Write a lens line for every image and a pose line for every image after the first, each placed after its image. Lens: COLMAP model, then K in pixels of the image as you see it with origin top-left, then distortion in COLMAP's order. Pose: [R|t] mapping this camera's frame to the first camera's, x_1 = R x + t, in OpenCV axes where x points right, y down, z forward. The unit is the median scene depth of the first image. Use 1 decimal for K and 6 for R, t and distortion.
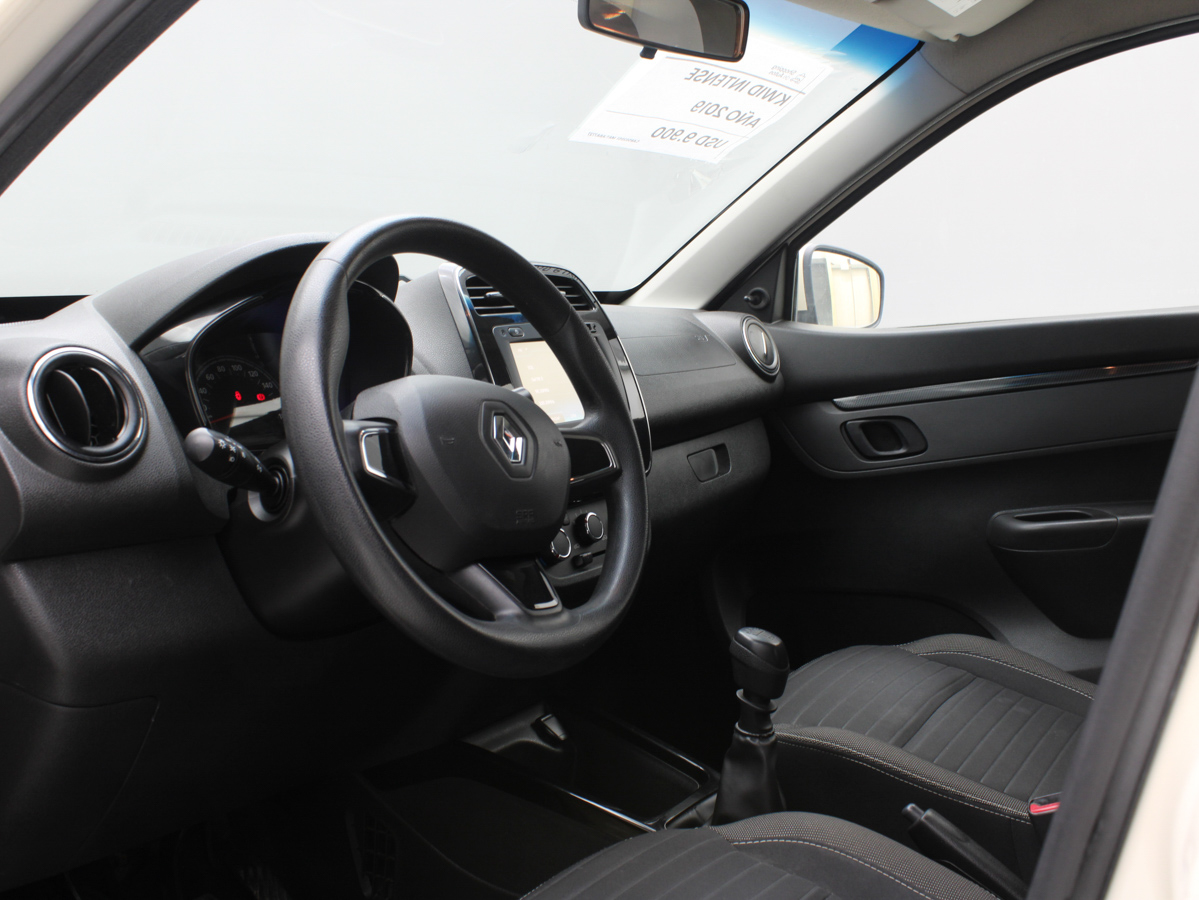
lens RADIAL K [[1224.1, 0, 599.5], [0, 1224.1, 450.0], [0, 0, 1]] dist [-0.160626, 0.155712]
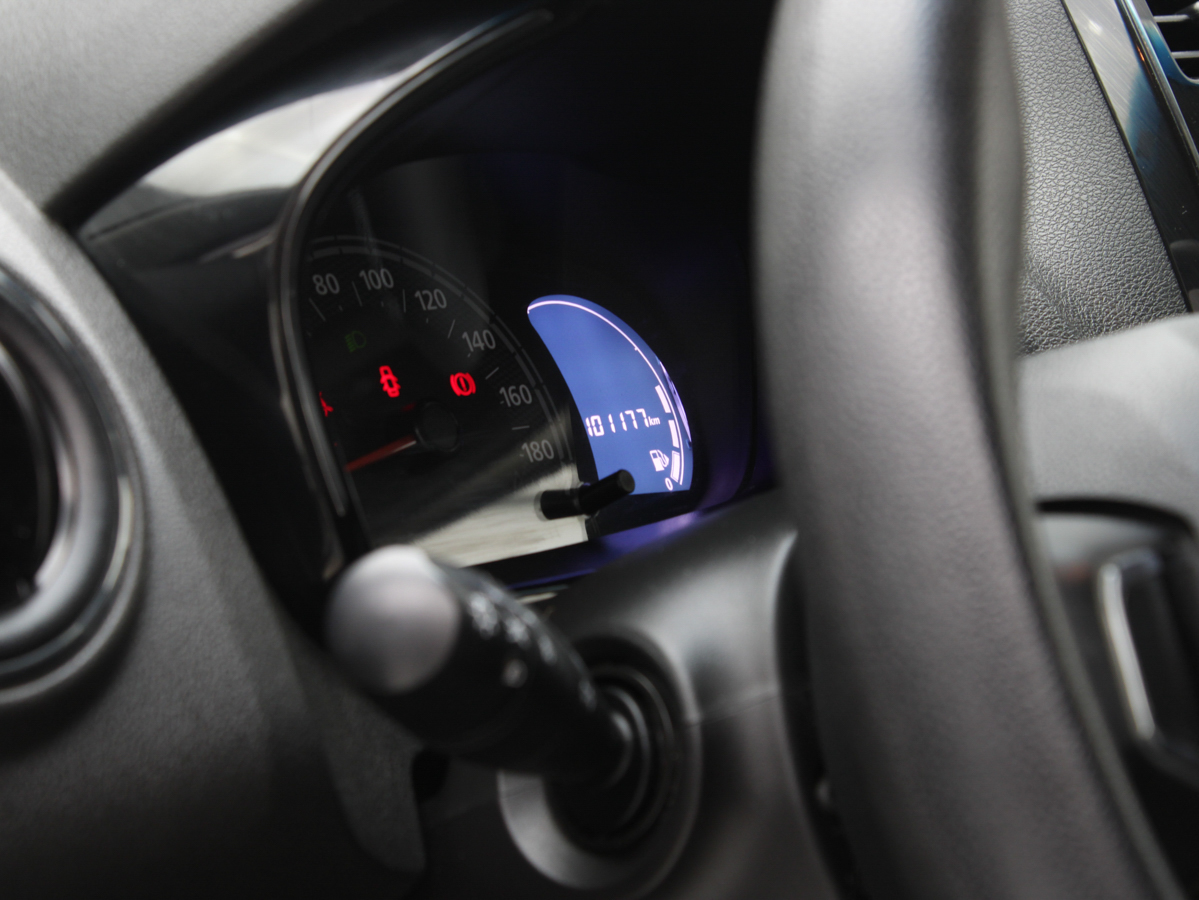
lens RADIAL K [[3194.4, 0, 599.5], [0, 3194.4, 450.0], [0, 0, 1]] dist [0.052877, -0.131652]
pose [[0.992733, -0.003504, -0.120286, -0.161668], [0.003777, 0.999991, 0.002035, -0.030187], [0.120278, -0.002475, 0.992737, 0.277805]]
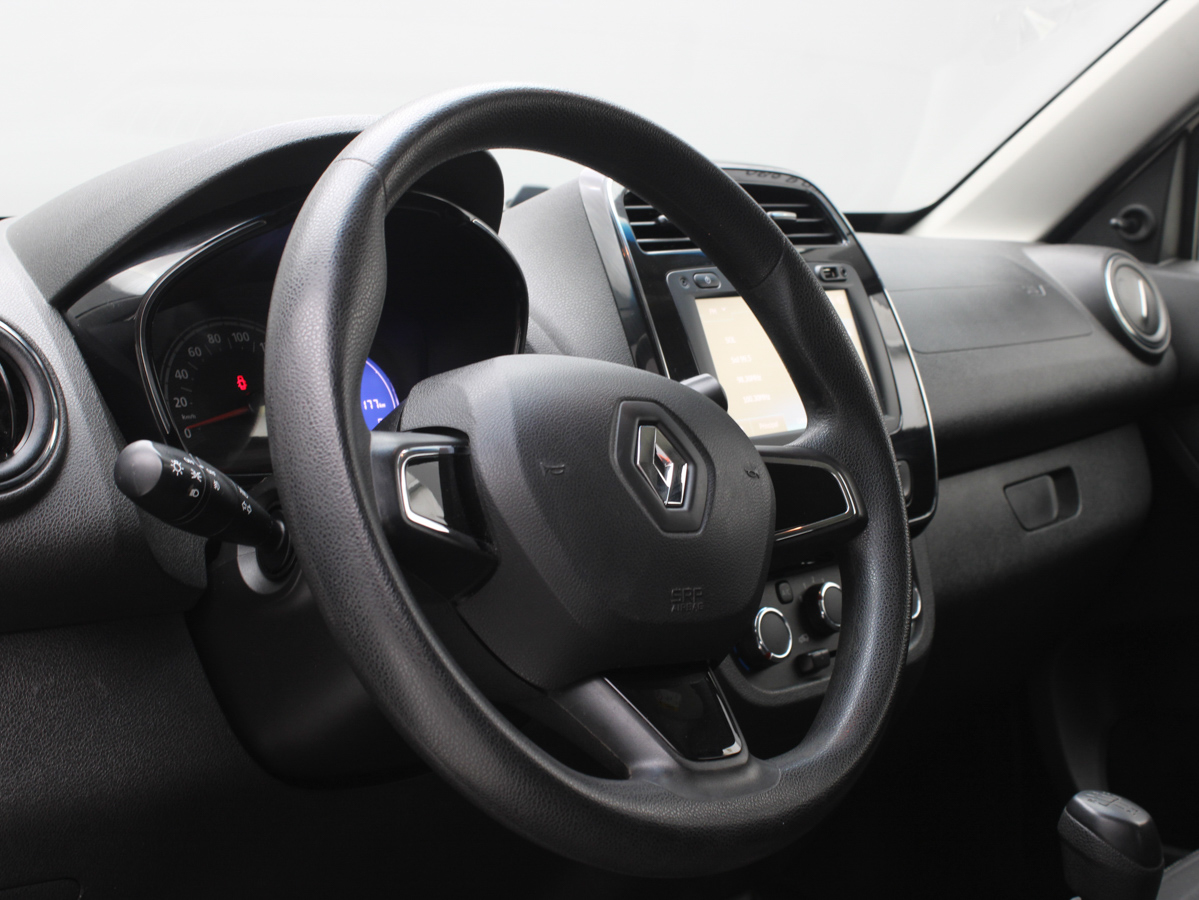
lens RADIAL K [[1885.2, 0, 599.5], [0, 1885.2, 450.0], [0, 0, 1]] dist [-0.036751, -0.006174]
pose [[0.986997, 0.016354, -0.159902, 0.033396], [-0.016910, 0.999855, -0.002120, -0.011676], [0.159844, 0.004796, 0.987131, 0.084334]]
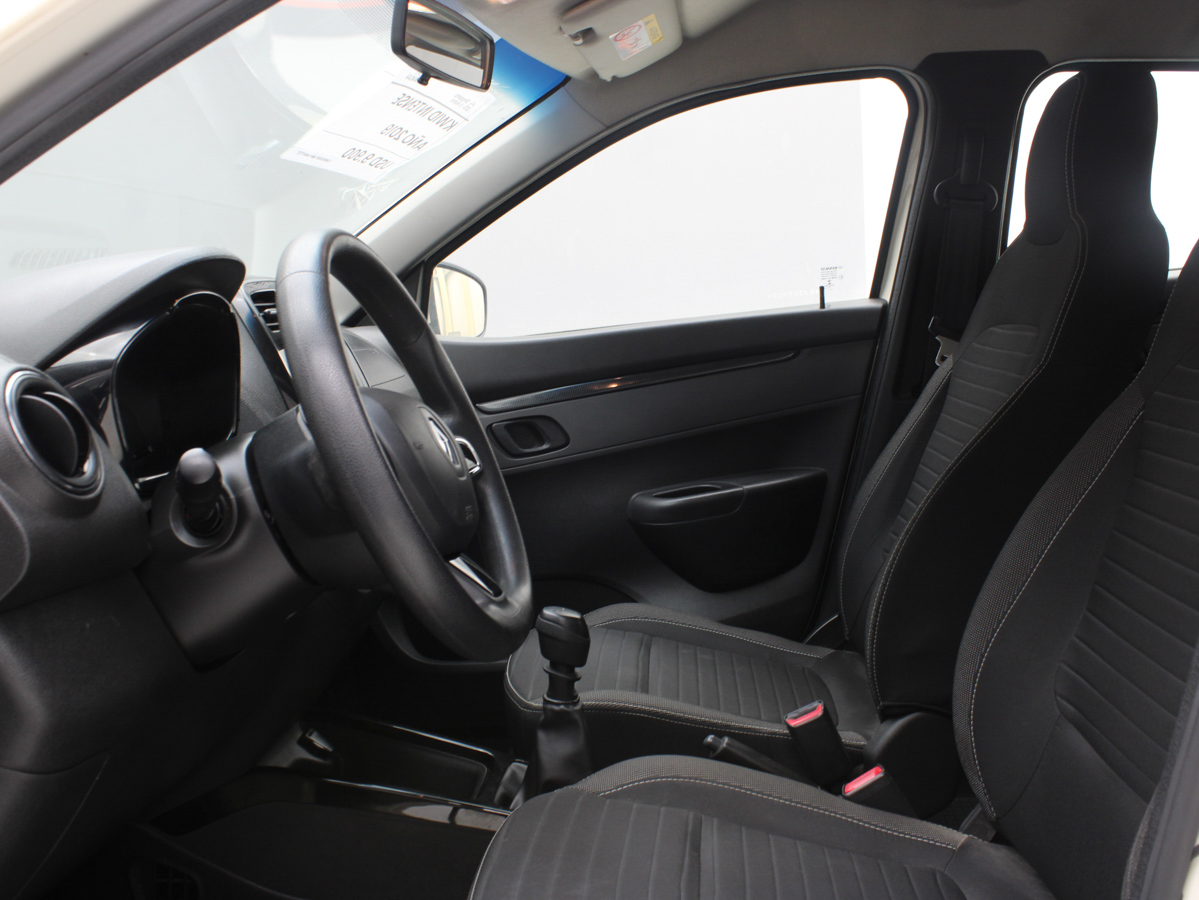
lens RADIAL K [[1224.1, 0, 599.5], [0, 1224.1, 450.0], [0, 0, 1]] dist [-0.160626, 0.155712]
pose [[0.867774, -0.073200, 0.491538, -0.398303], [0.081507, 0.996662, 0.004529, 0.003917], [-0.490229, 0.036133, 0.870844, 0.013702]]
